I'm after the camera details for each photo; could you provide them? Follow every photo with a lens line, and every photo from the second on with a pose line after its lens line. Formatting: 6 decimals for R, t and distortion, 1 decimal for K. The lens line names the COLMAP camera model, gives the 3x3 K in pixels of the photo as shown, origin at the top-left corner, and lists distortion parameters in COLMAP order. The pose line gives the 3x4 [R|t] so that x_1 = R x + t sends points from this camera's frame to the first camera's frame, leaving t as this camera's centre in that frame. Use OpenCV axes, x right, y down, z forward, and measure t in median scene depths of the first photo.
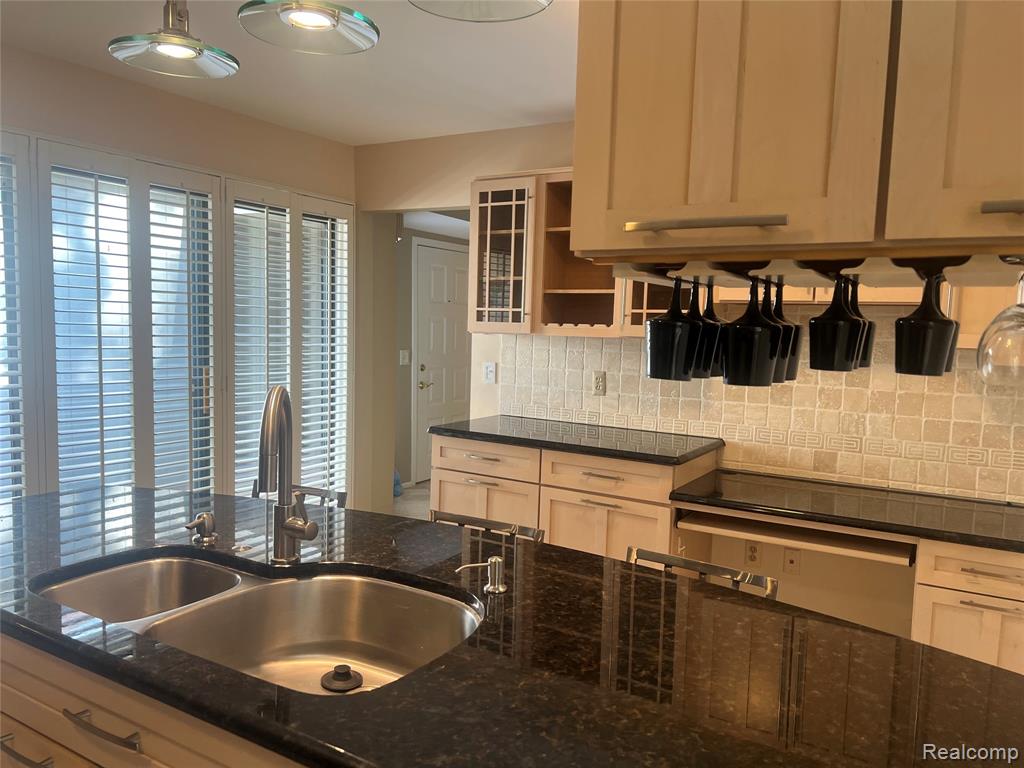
lens RADIAL K [[770.3, 0, 477.8], [0, 770.3, 393.0], [0, 0, 1]] dist [0.047145, -0.046375]
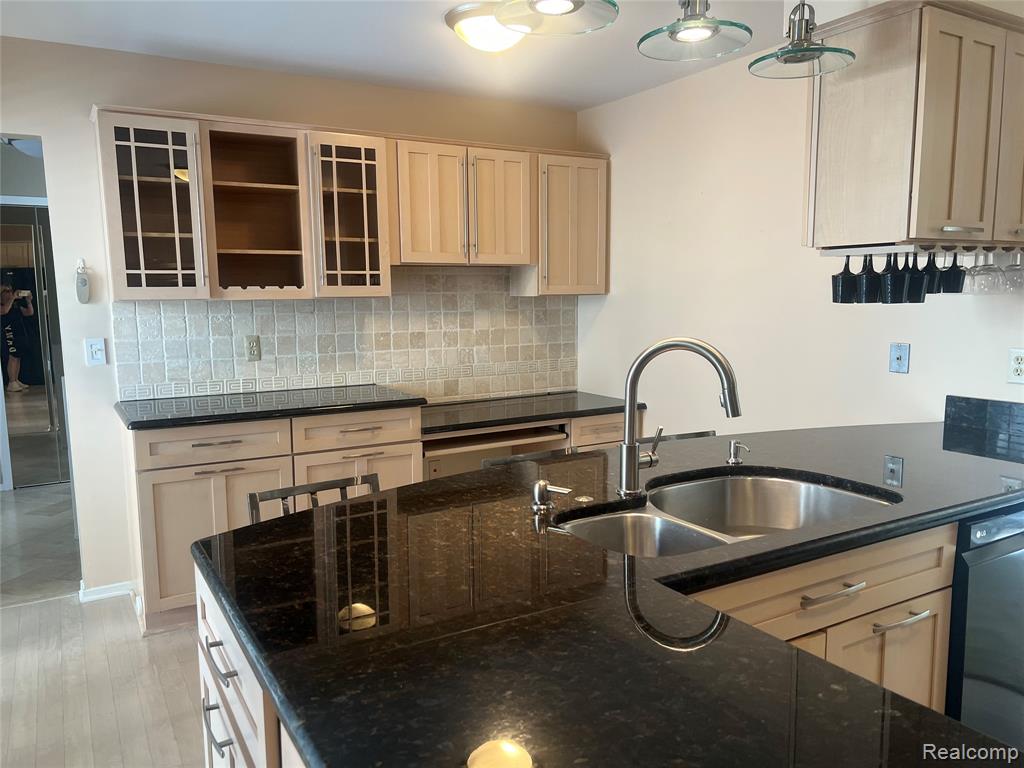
lens RADIAL K [[770.3, 0, 510.8], [0, 770.3, 387.3], [0, 0, 1]] dist [0.047145, -0.046375]
pose [[0.458849, -0.142635, 0.876991, -0.629788], [0.104434, 0.988847, 0.106187, -0.038107], [-0.882355, 0.042864, 0.468627, 0.301848]]
